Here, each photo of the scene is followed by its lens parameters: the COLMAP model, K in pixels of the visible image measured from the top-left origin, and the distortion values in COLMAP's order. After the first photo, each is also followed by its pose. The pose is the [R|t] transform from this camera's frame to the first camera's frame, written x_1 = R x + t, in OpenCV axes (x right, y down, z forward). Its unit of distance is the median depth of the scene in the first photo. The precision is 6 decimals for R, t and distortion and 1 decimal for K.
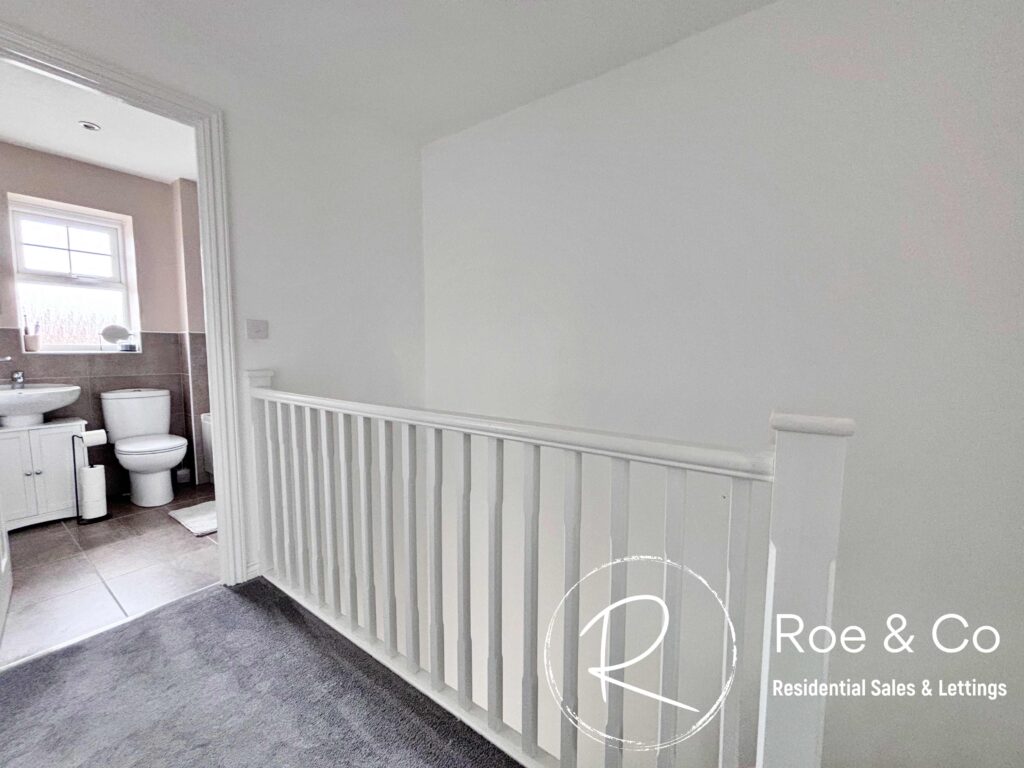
lens RADIAL K [[411.1, 0, 512.0], [0, 411.1, 384.0], [0, 0, 1]] dist [-0.000514, 0.000677]
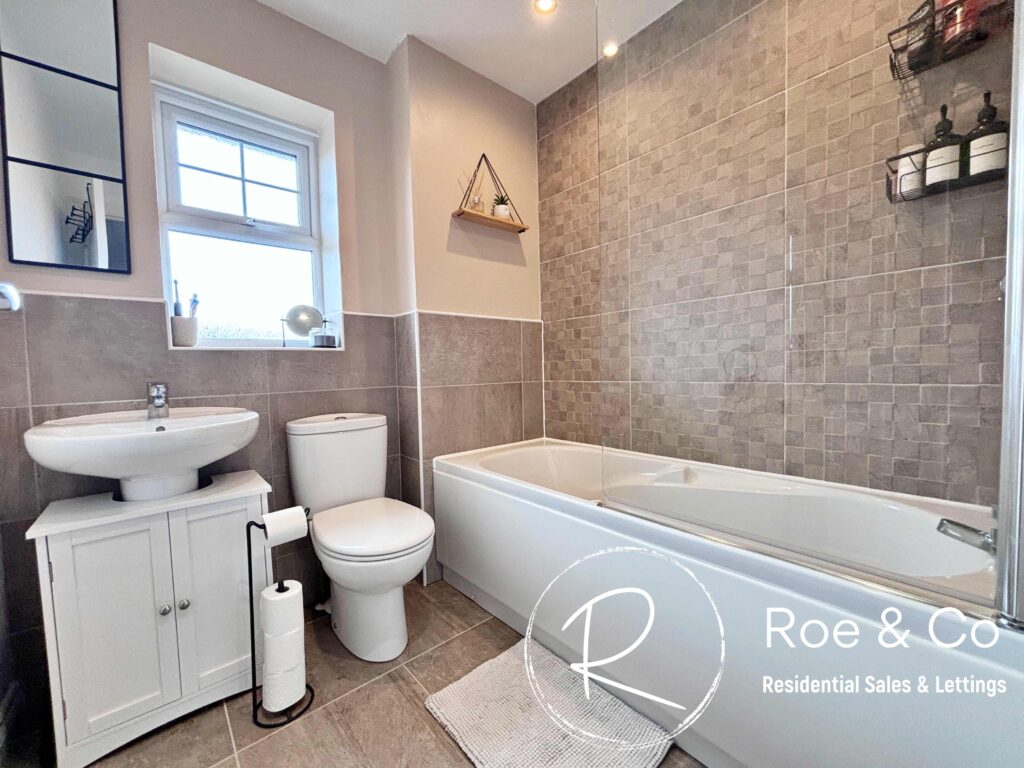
lens RADIAL K [[411.1, 0, 512.0], [0, 411.1, 384.0], [0, 0, 1]] dist [-0.000514, 0.000677]
pose [[0.973985, -0.018638, -0.225844, -0.627620], [0.010628, 0.999272, -0.036631, -0.006584], [0.226362, 0.033278, 0.973475, 0.572708]]
